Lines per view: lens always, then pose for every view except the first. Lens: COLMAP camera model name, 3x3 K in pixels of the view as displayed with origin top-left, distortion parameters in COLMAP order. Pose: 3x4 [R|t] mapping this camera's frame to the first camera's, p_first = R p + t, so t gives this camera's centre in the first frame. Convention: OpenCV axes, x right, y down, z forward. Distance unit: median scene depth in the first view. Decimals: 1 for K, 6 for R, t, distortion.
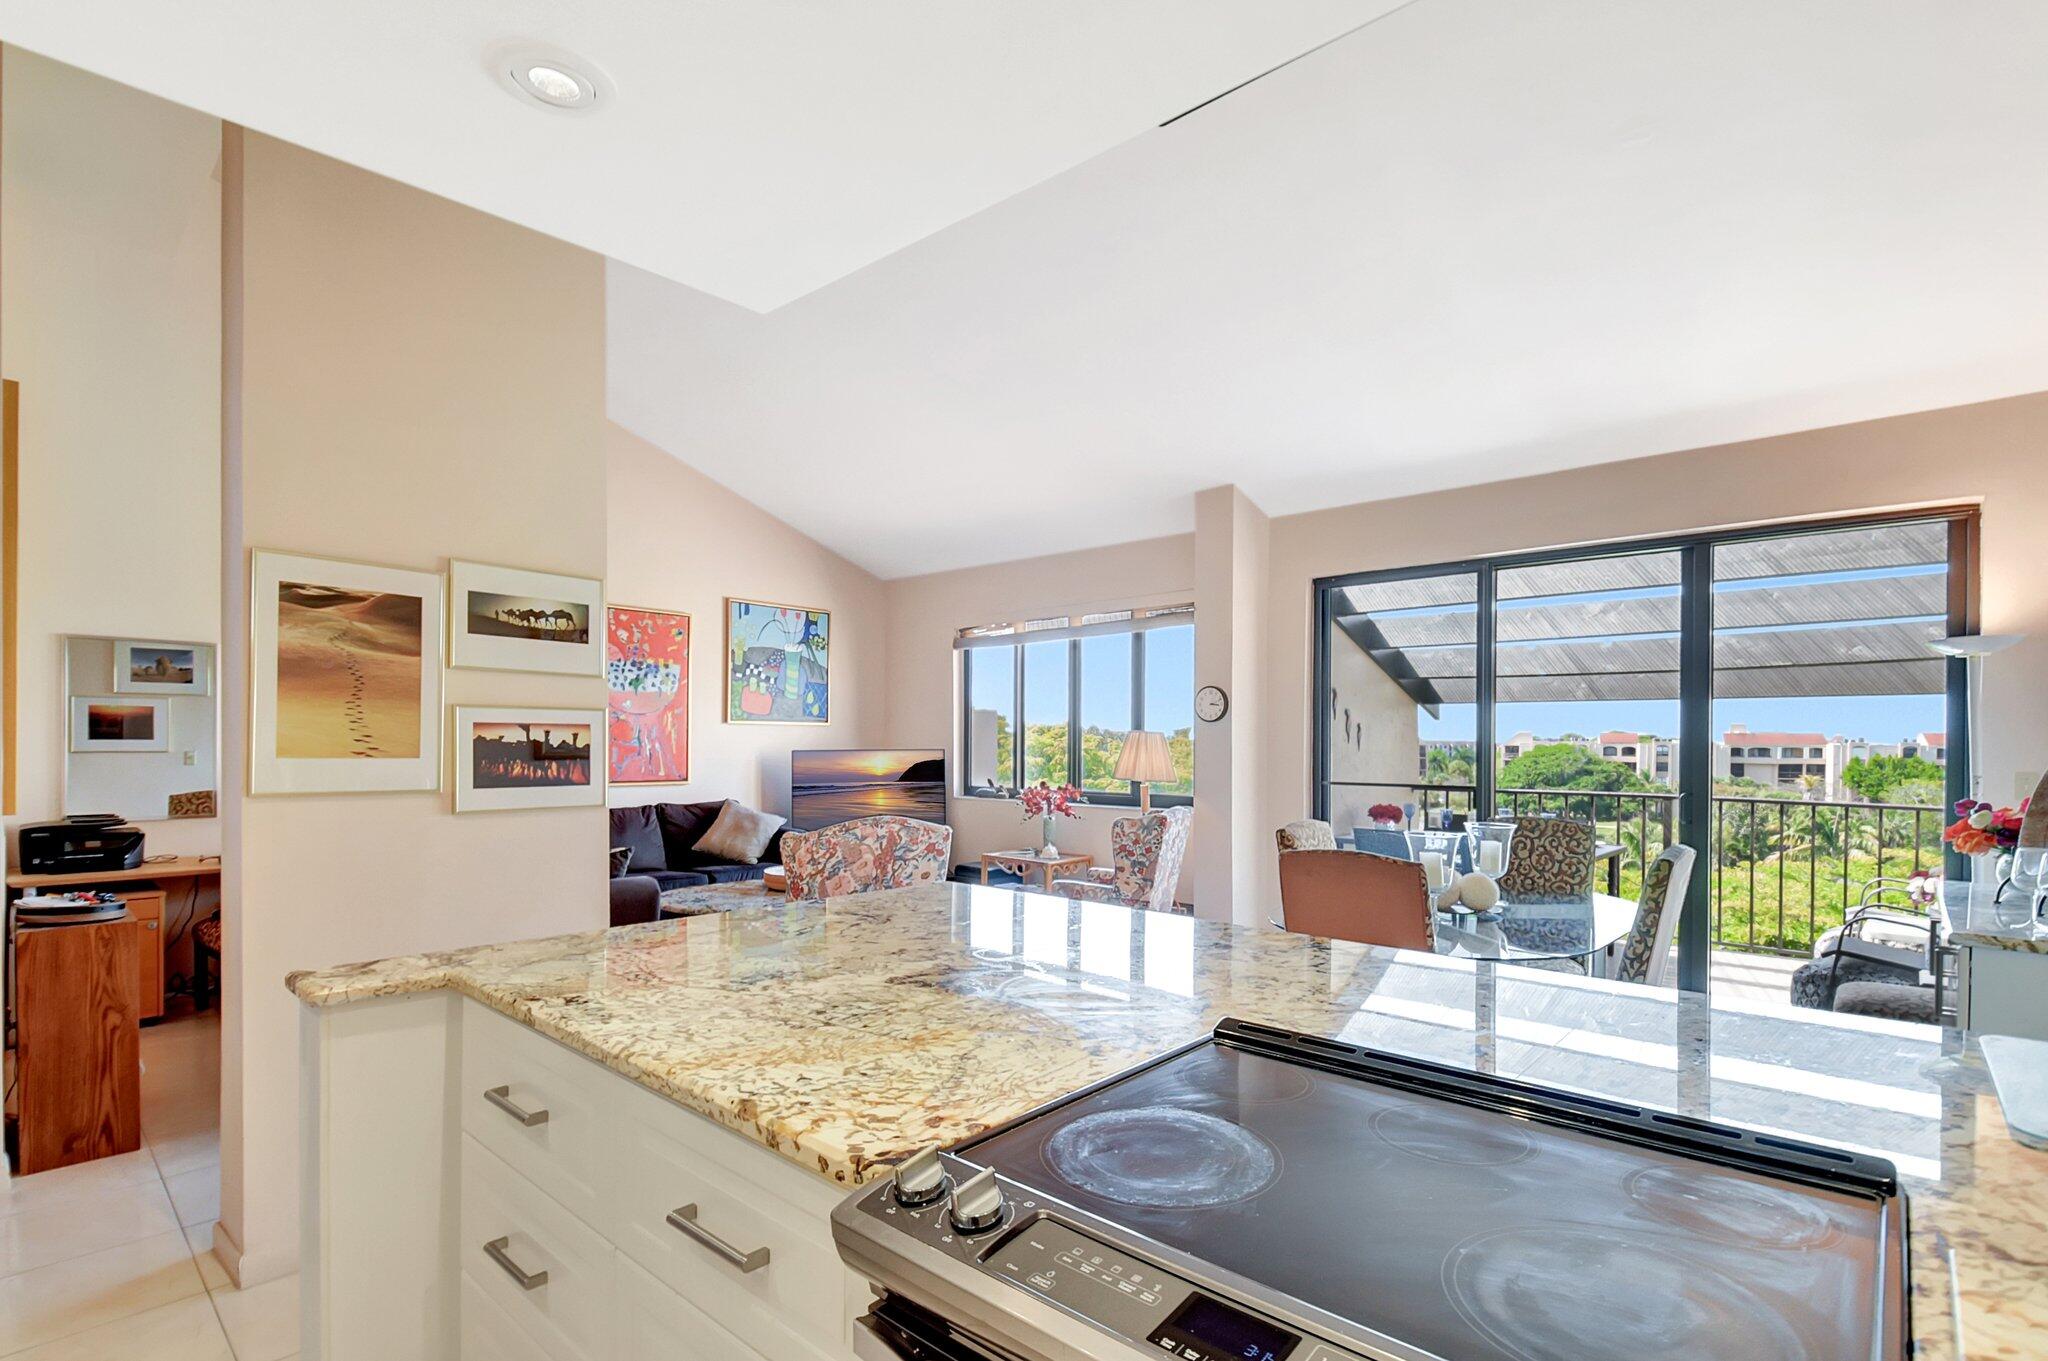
lens RADIAL K [[991.5, 0, 1028.3], [0, 991.5, 708.3], [0, 0, 1]] dist [0.041487, -0.030131]
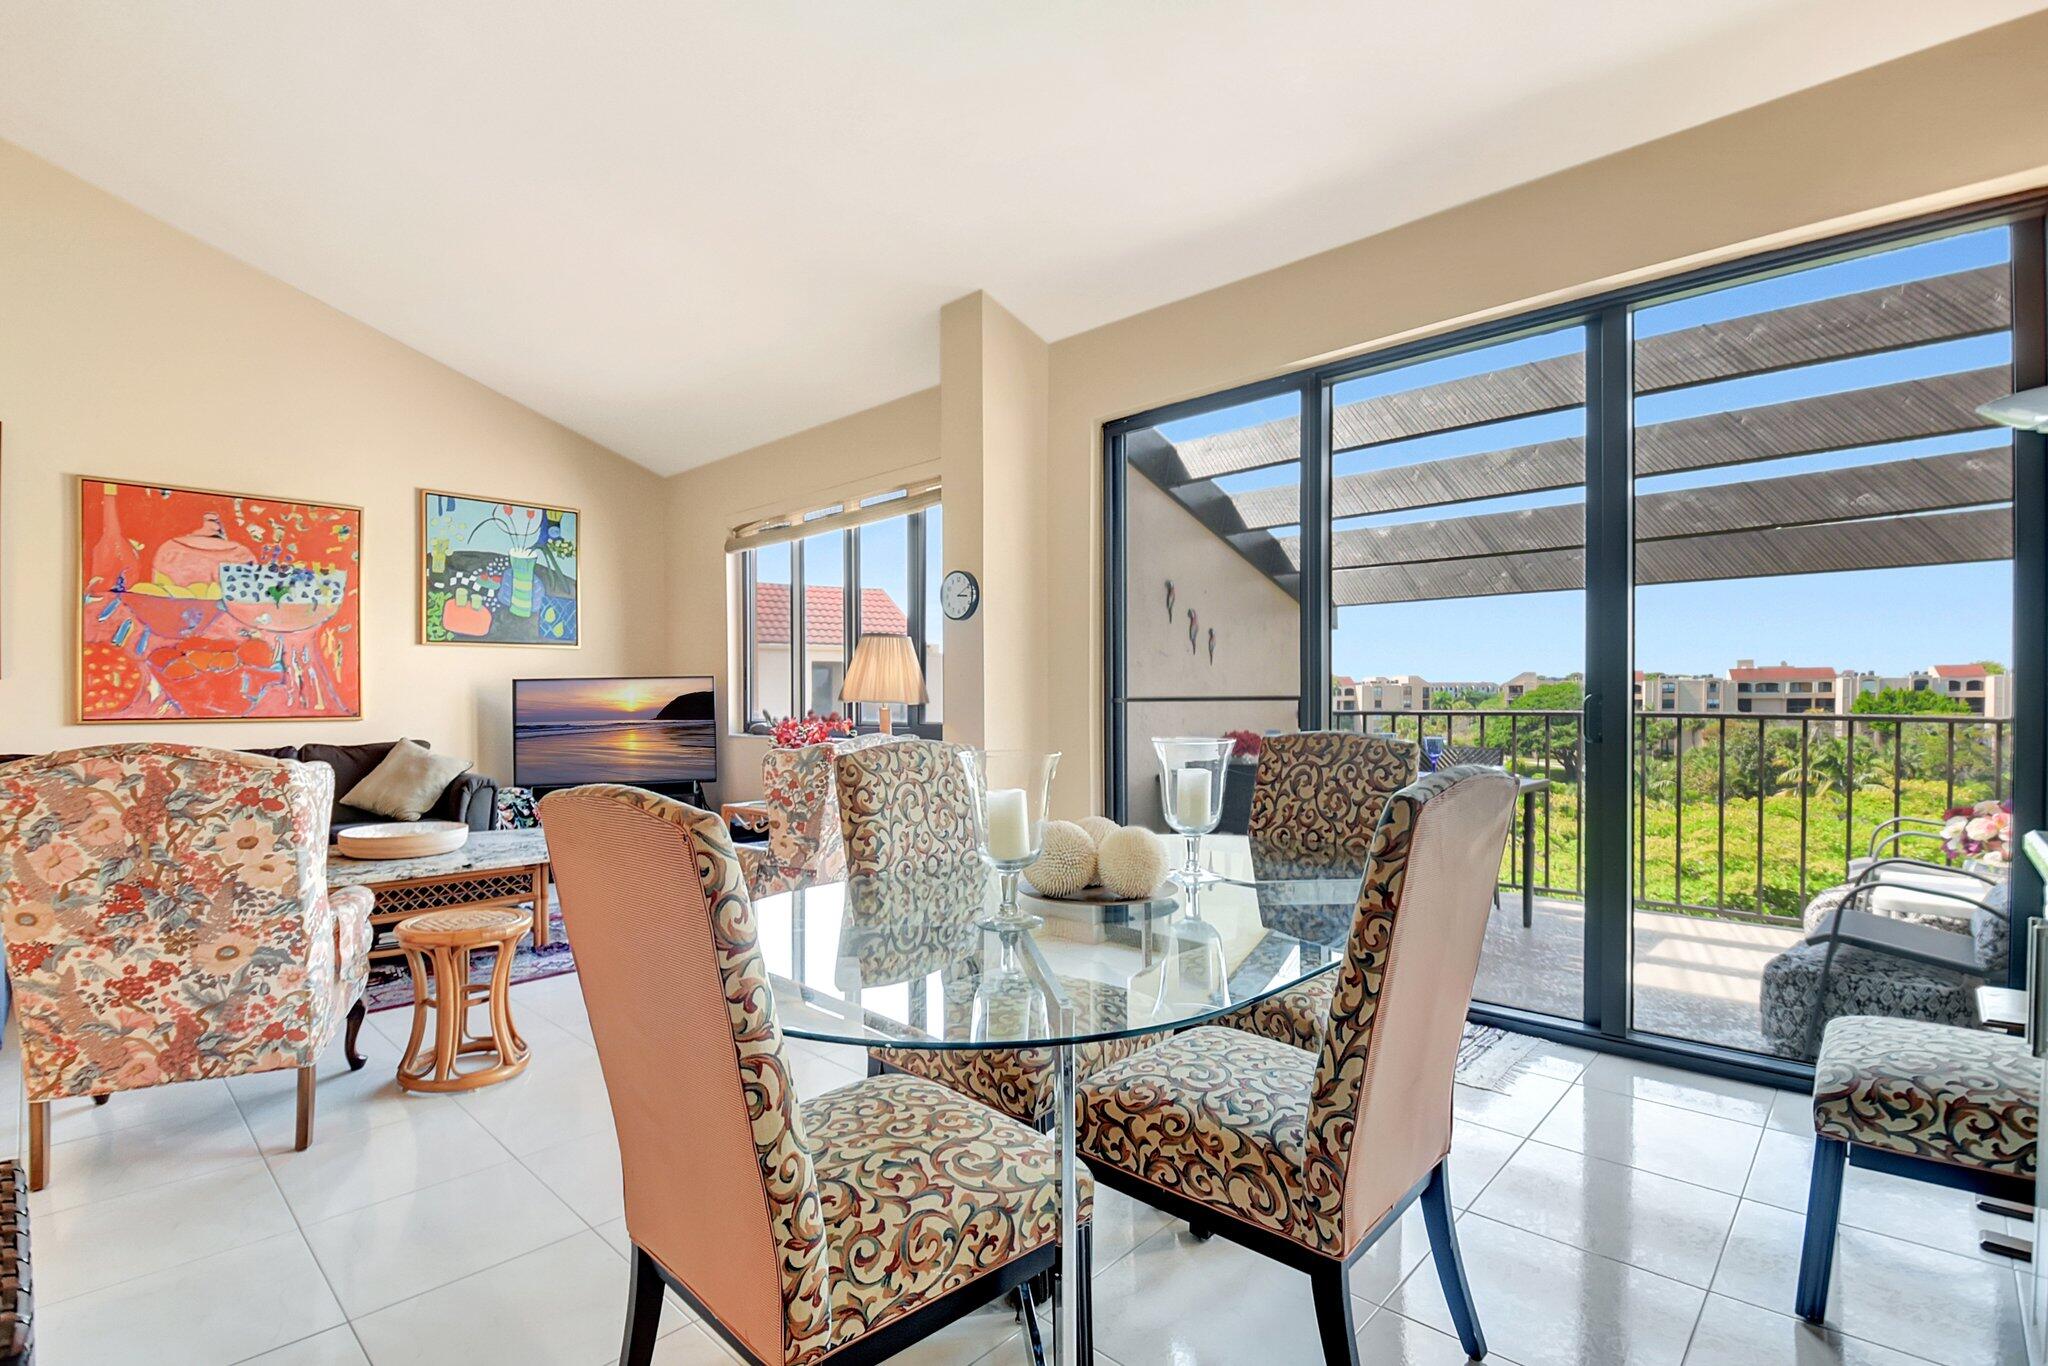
lens RADIAL K [[965.0, 0, 999.3], [0, 965.0, 673.4], [0, 0, 1]] dist [0.014817, -0.019196]
pose [[0.998885, -0.018255, -0.043544, 0.207639], [0.018873, 0.999726, 0.013830, 0.038168], [0.043280, -0.014637, 0.998956, 0.249768]]
